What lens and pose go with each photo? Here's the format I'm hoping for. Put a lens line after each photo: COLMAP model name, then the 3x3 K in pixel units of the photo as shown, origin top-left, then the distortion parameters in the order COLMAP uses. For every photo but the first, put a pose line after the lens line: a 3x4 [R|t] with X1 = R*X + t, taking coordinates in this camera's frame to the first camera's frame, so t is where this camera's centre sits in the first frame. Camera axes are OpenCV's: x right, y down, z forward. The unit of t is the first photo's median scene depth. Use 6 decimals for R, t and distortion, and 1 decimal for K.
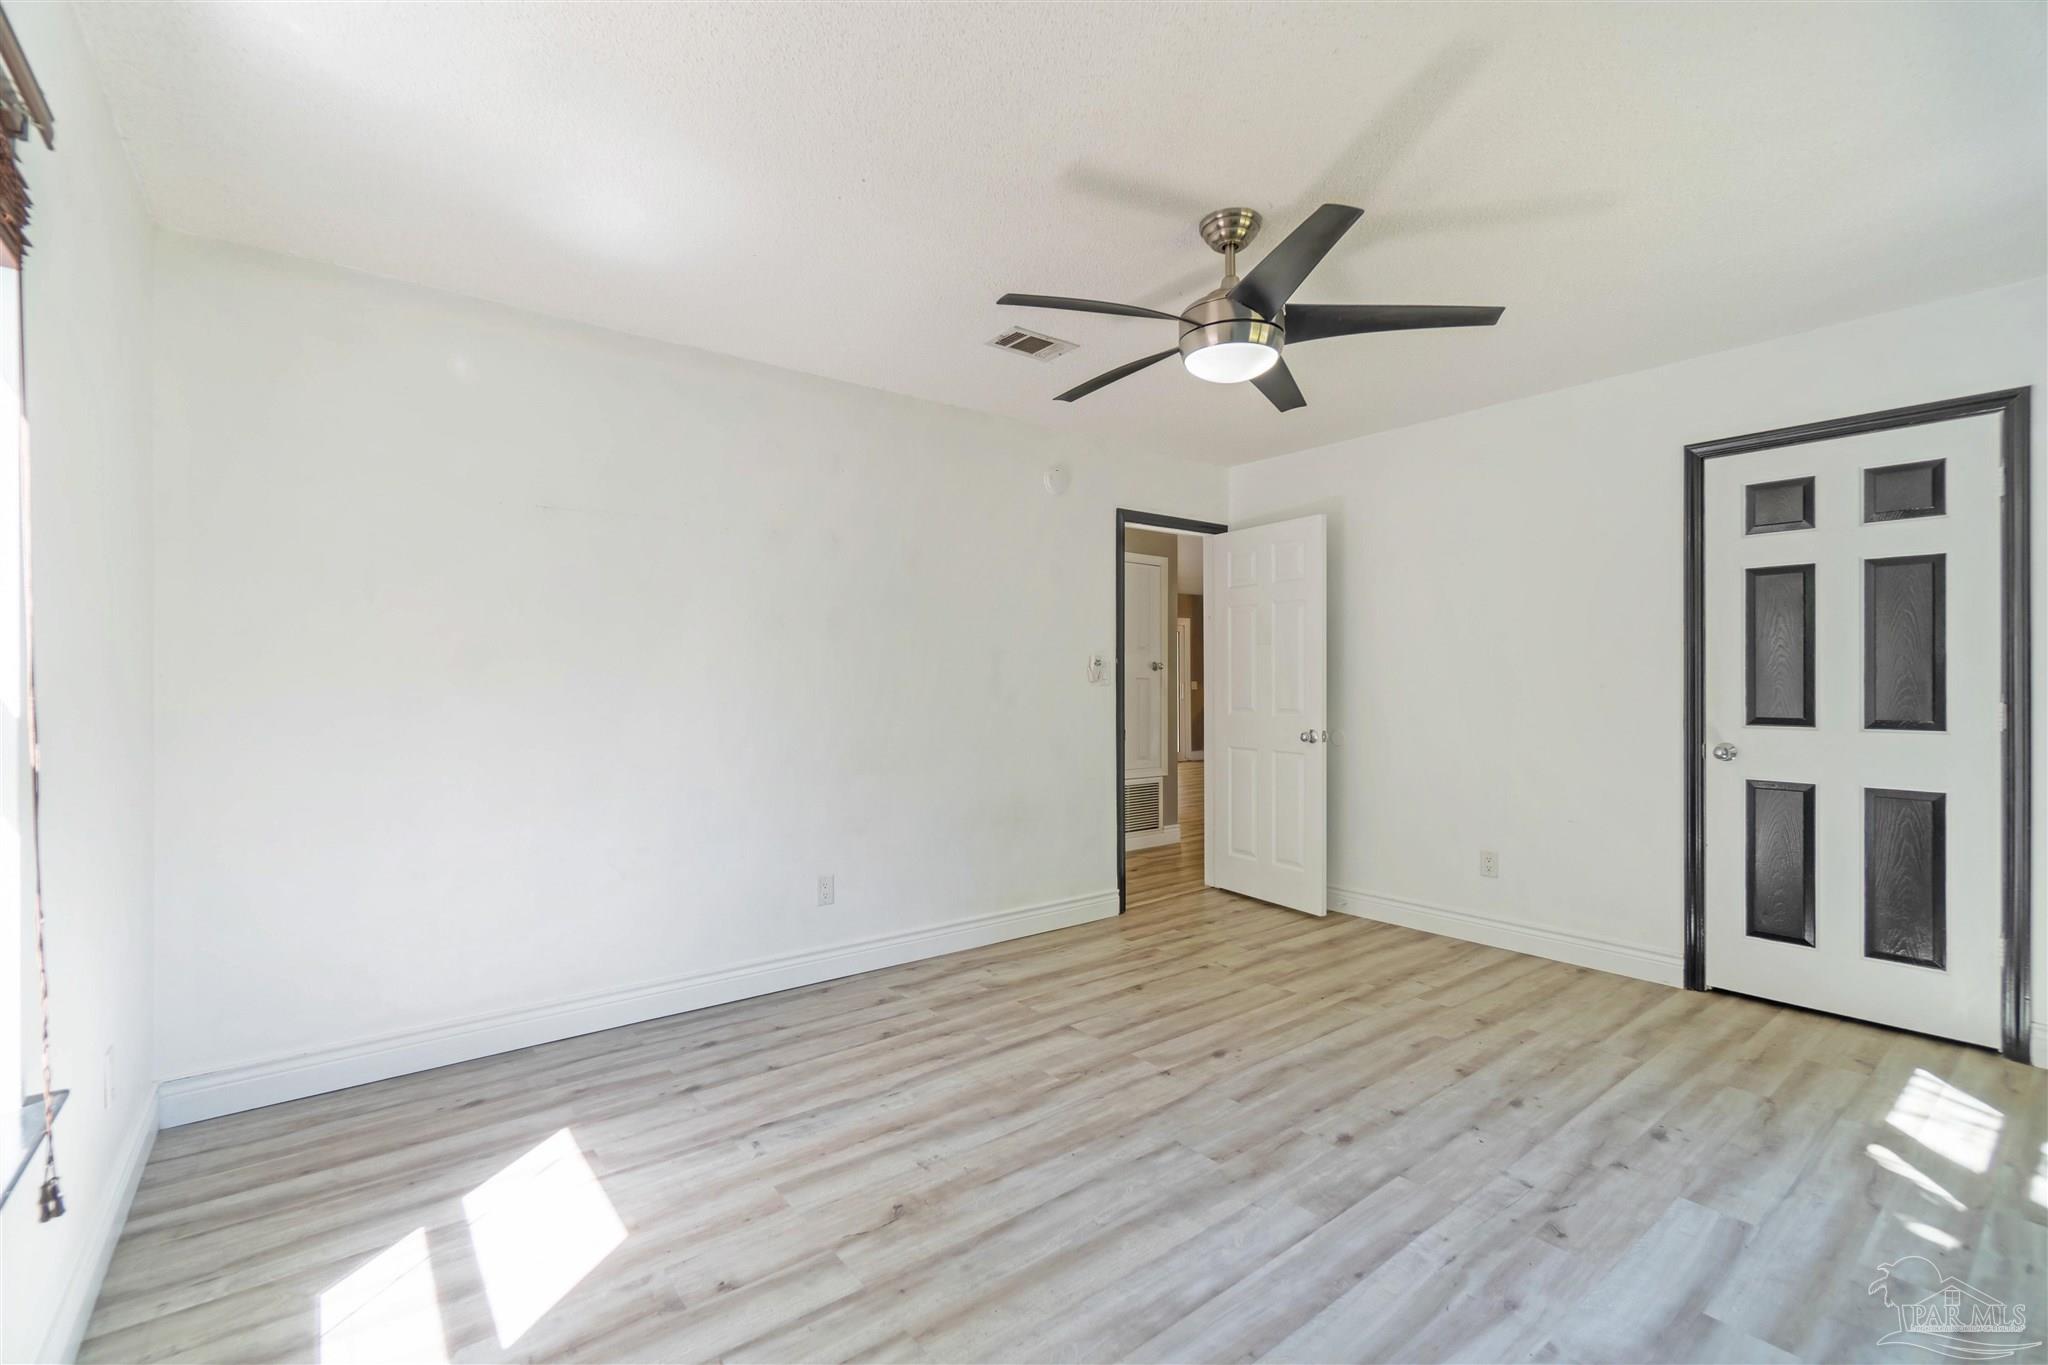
lens RADIAL K [[880.8, 0, 1016.3], [0, 880.8, 679.8], [0, 0, 1]] dist [-0.005718, 0.000928]
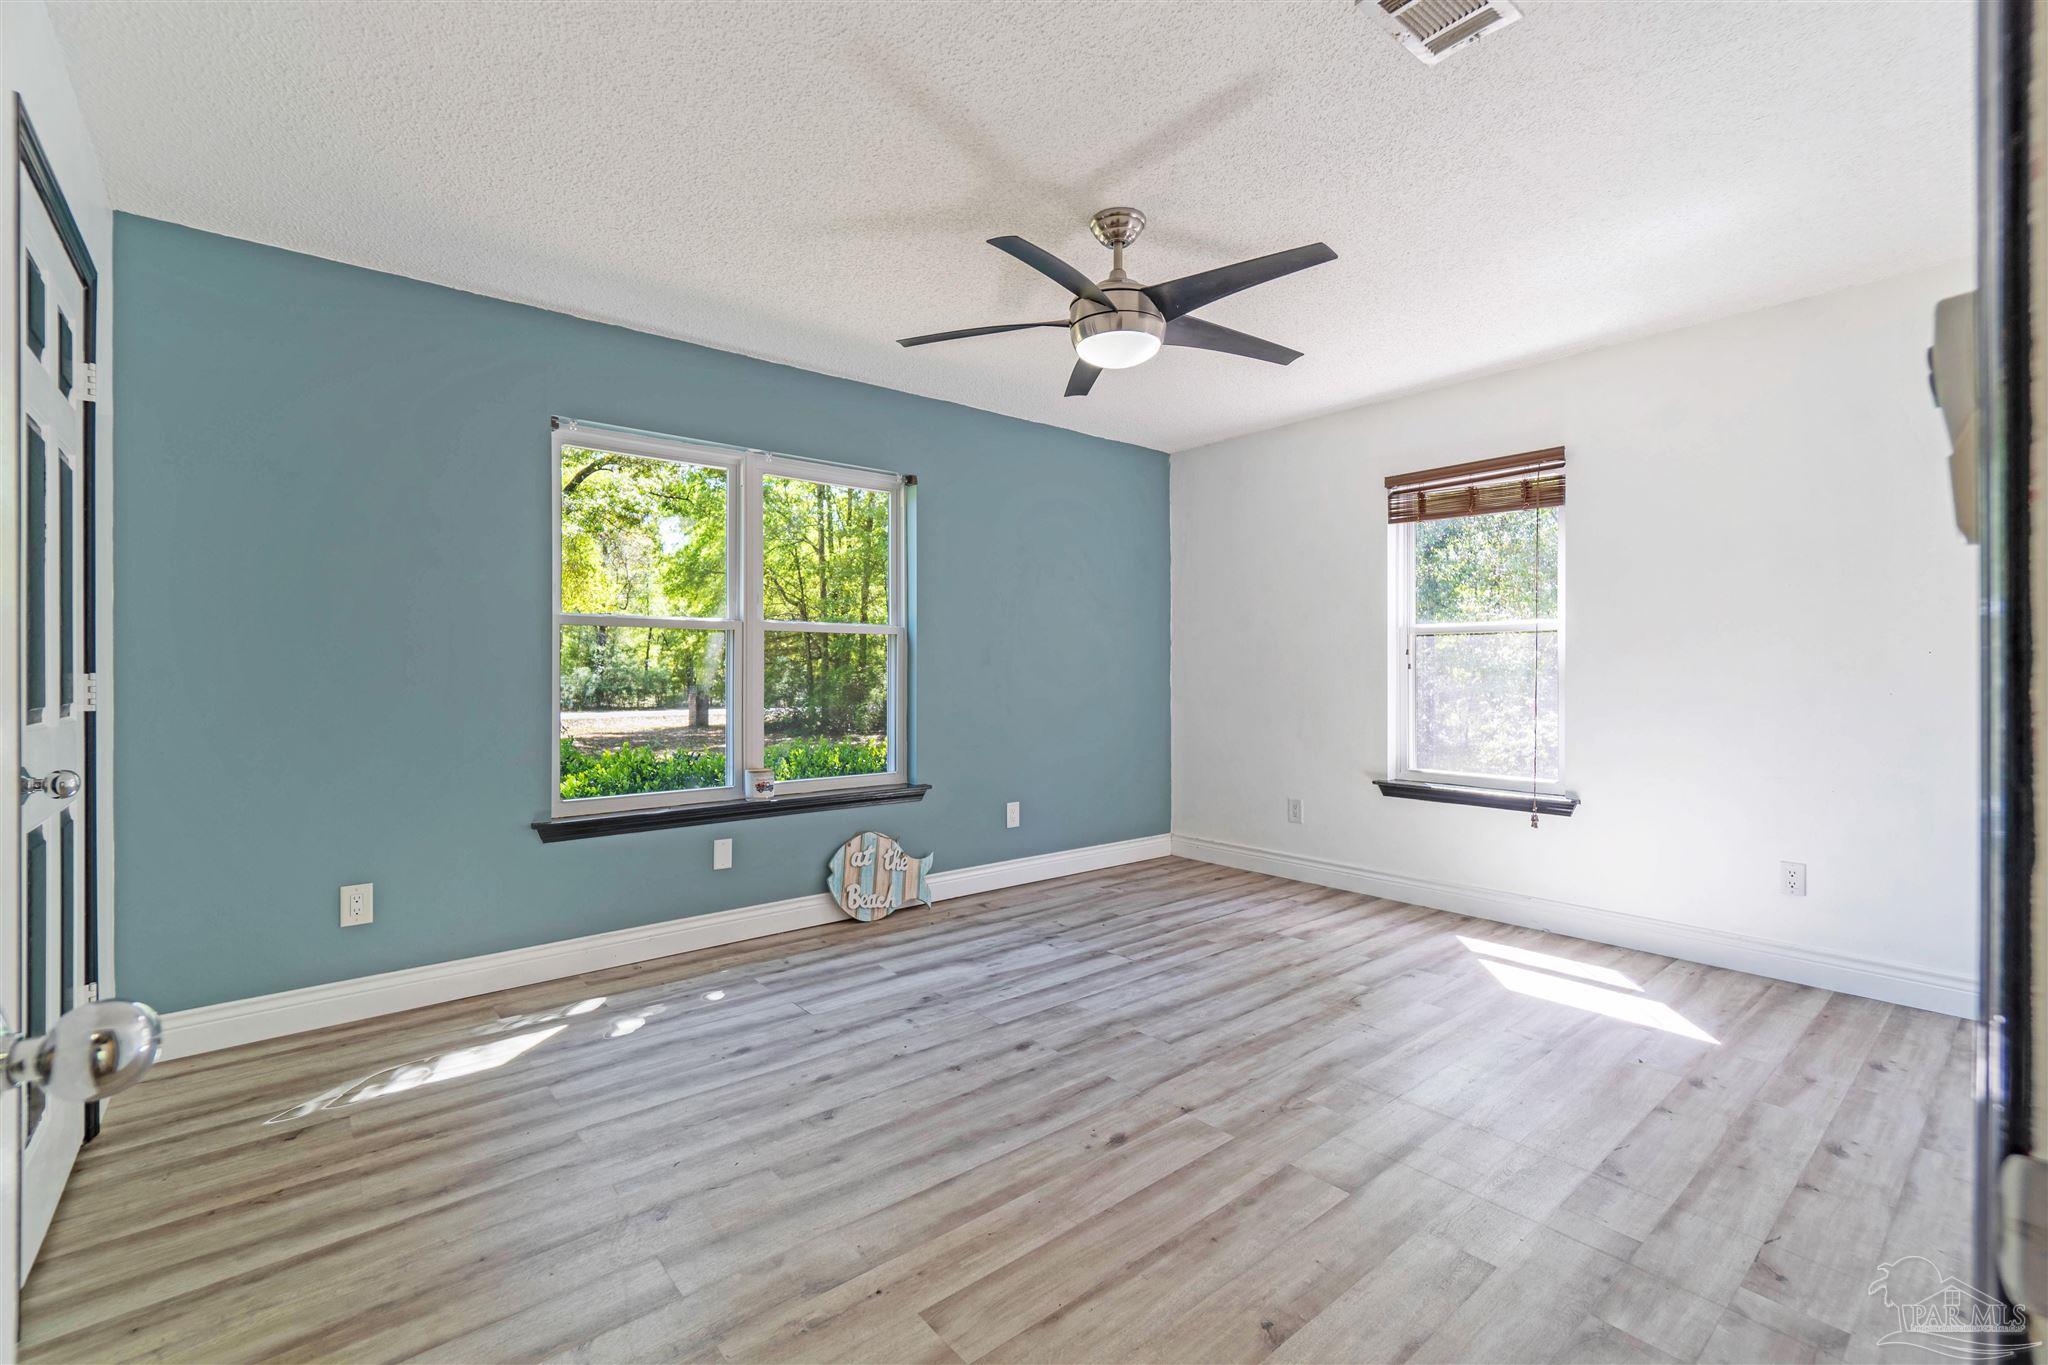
lens RADIAL K [[880.8, 0, 1016.3], [0, 880.8, 679.8], [0, 0, 1]] dist [-0.005718, 0.000928]
pose [[-0.999602, 0.005514, -0.027673, 0.385228], [0.005221, 0.999930, 0.010639, 0.032007], [0.027730, 0.010491, -0.999560, 1.999122]]
